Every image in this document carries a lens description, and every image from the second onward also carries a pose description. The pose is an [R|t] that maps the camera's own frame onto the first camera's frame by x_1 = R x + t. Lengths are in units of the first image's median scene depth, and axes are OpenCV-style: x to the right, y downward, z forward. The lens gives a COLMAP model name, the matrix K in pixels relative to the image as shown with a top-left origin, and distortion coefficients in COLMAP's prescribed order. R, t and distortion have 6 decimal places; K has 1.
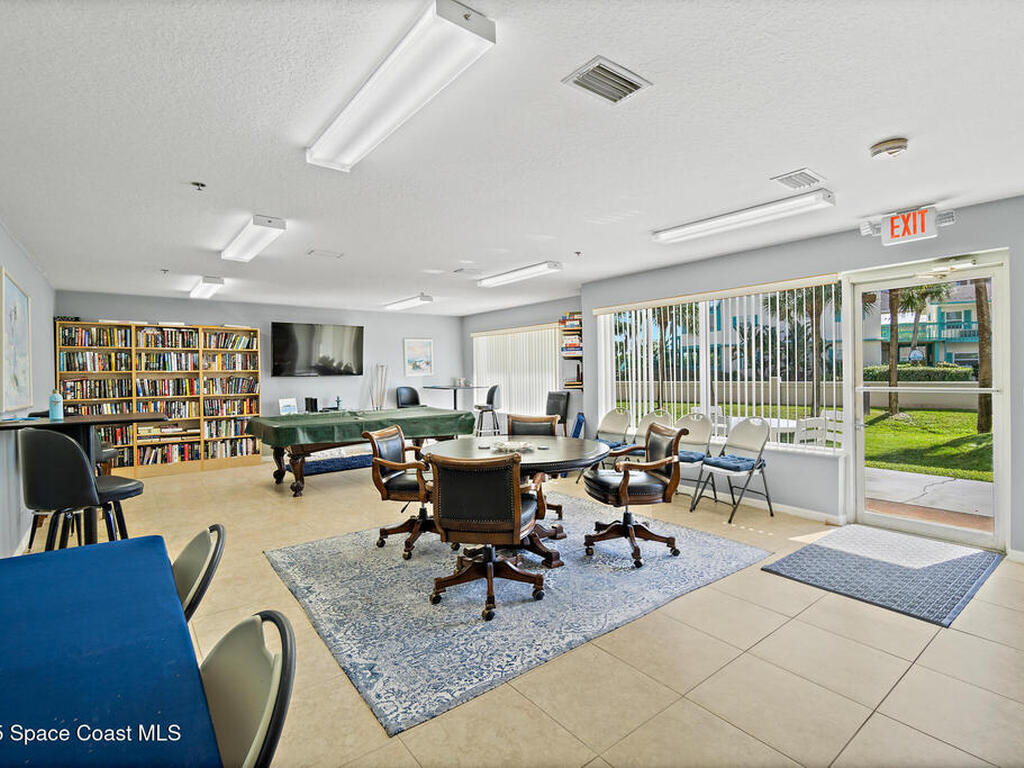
lens RADIAL K [[508.4, 0, 509.8], [0, 508.4, 380.6], [0, 0, 1]] dist [-0.003536, -0.000315]
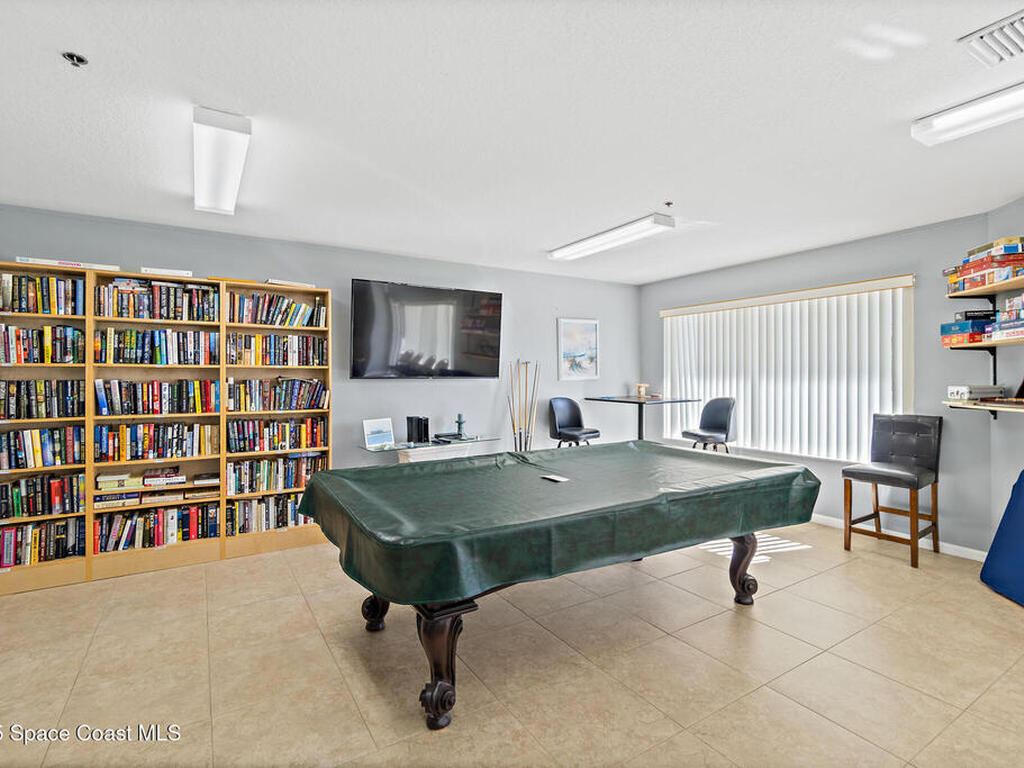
lens RADIAL K [[508.4, 0, 509.8], [0, 508.4, 380.6], [0, 0, 1]] dist [-0.003536, -0.000315]
pose [[0.994656, 0.012446, -0.102495, -0.262696], [-0.013163, 0.999893, -0.006323, -0.004497], [0.102405, 0.007638, 0.994713, 0.512524]]
